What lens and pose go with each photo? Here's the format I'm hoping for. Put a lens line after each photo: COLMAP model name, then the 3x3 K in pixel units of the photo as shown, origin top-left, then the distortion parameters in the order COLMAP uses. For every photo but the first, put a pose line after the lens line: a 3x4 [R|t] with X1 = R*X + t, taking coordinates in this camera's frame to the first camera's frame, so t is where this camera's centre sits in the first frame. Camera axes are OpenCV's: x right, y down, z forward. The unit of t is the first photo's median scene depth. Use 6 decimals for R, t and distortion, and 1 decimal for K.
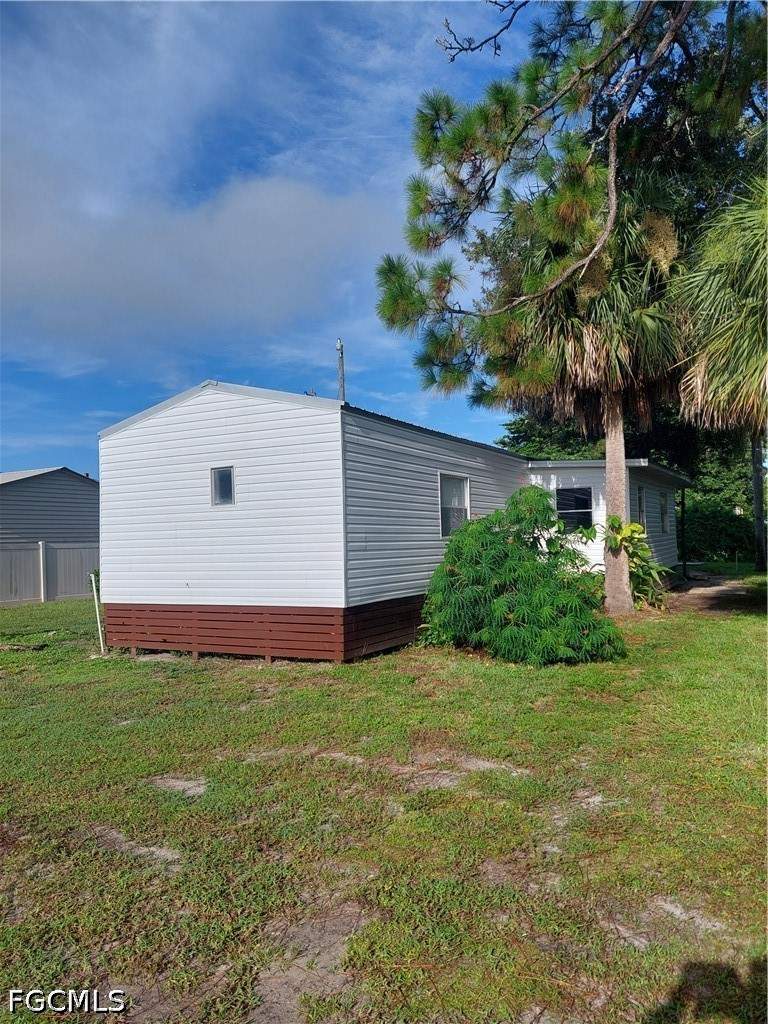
lens RADIAL K [[750.2, 0, 384.0], [0, 750.2, 512.0], [0, 0, 1]] dist [0.040422, -0.041858]
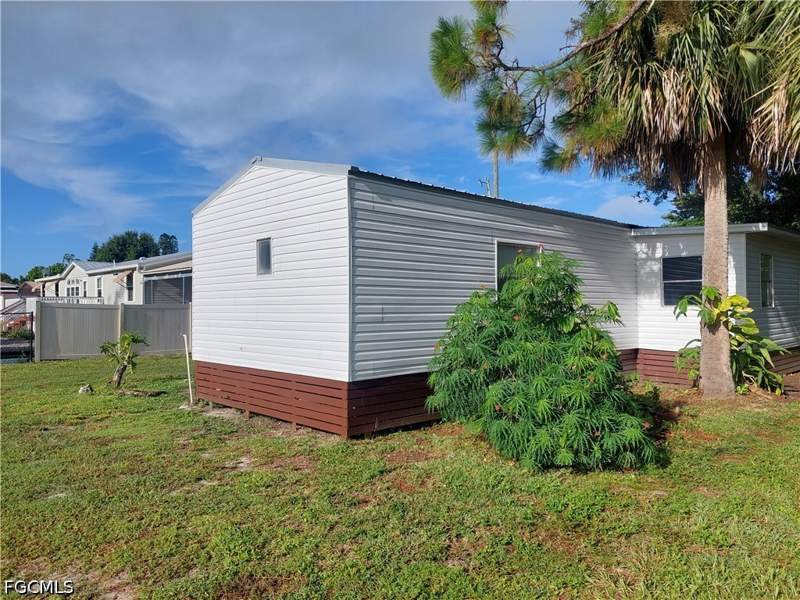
lens RADIAL K [[586.1, 0, 380.6], [0, 586.1, 296.8], [0, 0, 1]] dist [0.040422, -0.041858]
pose [[0.948195, 0.012862, -0.317430, 0.178060], [-0.003470, 0.999540, 0.030136, -0.003406], [0.317671, -0.027473, 0.947803, 0.242589]]
